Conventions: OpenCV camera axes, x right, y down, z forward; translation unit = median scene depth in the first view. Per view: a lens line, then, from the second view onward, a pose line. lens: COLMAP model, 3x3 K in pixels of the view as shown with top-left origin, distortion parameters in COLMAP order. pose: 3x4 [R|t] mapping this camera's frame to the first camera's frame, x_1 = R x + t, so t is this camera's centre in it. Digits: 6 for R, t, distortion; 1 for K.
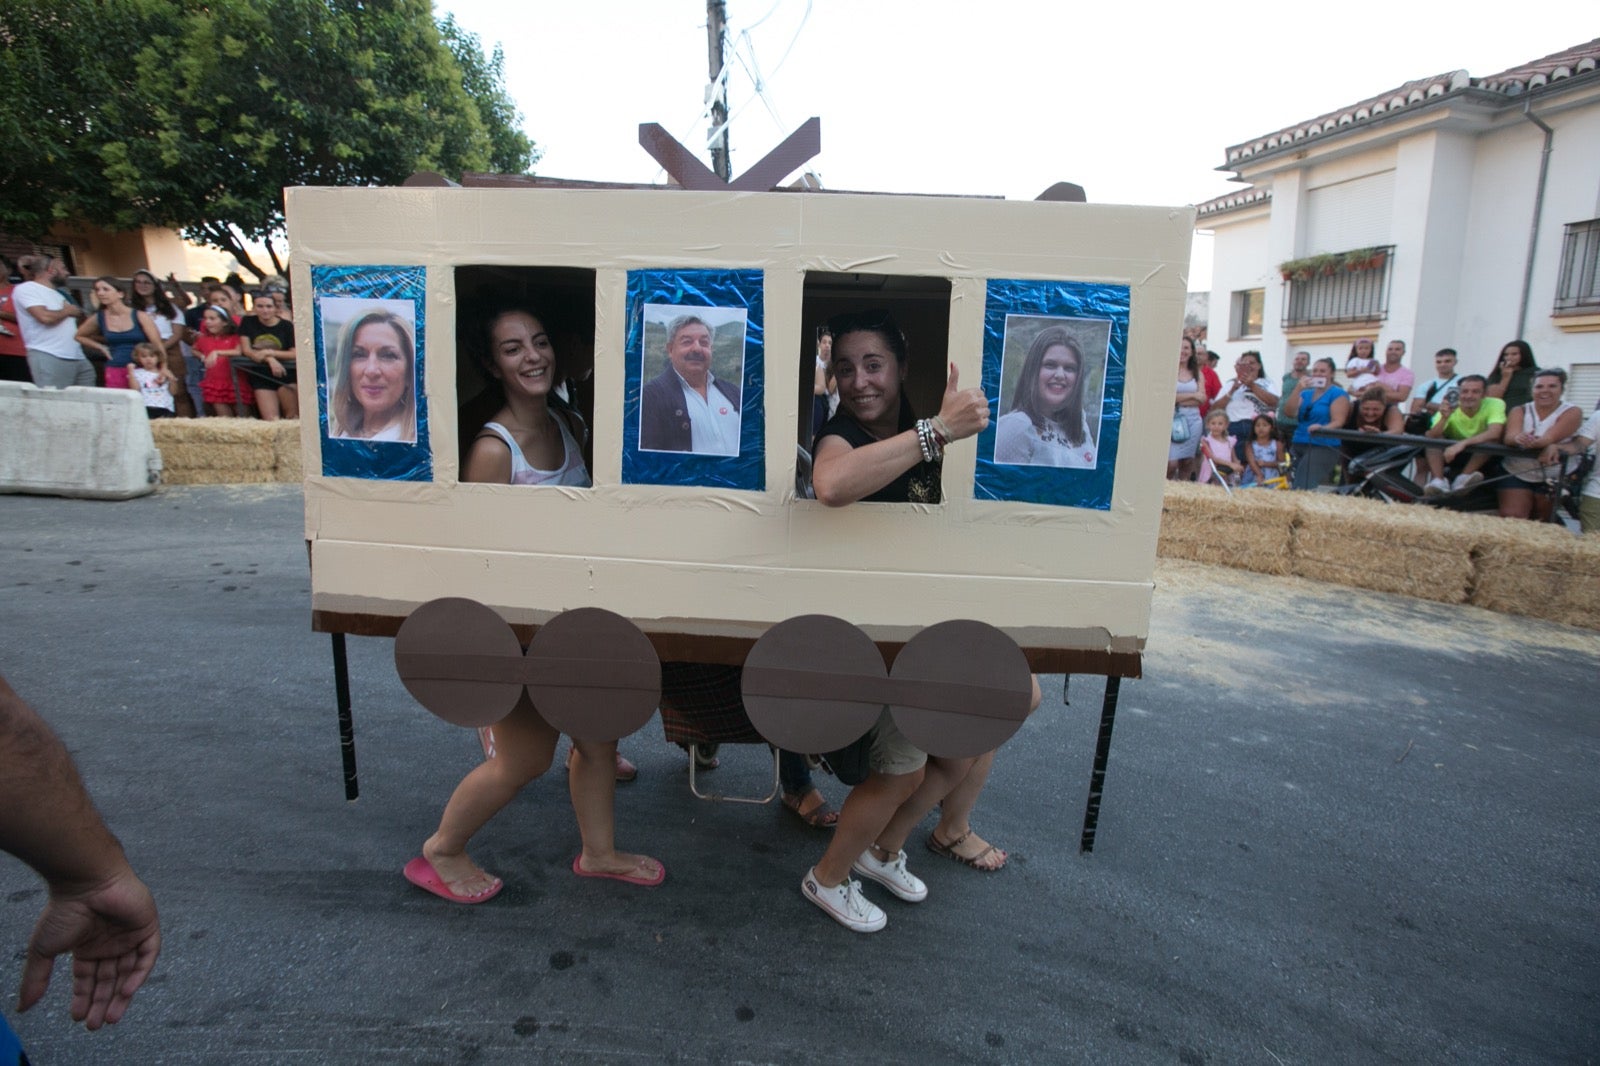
lens RADIAL K [[728.1, 0, 798.8], [0, 728.1, 519.2], [0, 0, 1]] dist [-0.041704, 0.012360]
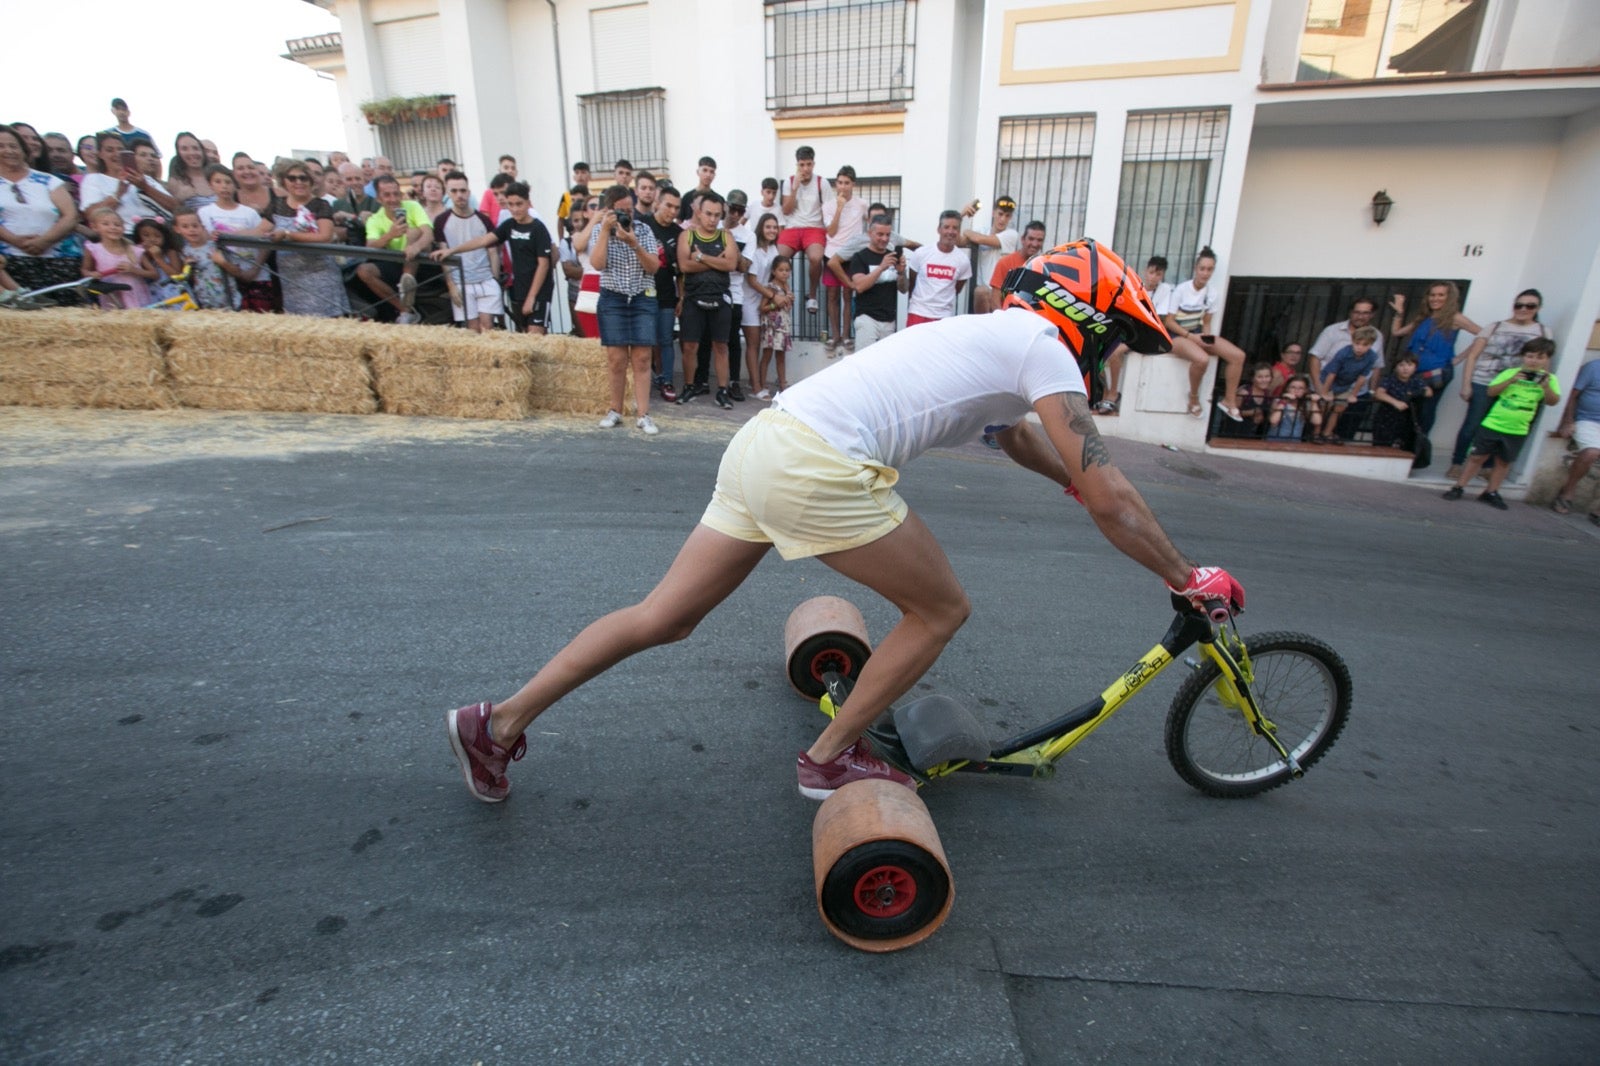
lens RADIAL K [[738.3, 0, 795.6], [0, 738.3, 521.8], [0, 0, 1]] dist [-0.048973, 0.017836]
pose [[0.630867, -0.221139, 0.743710, 0.520015], [0.125085, 0.974973, 0.183798, 0.150585], [-0.765742, -0.022925, 0.642739, -0.073305]]
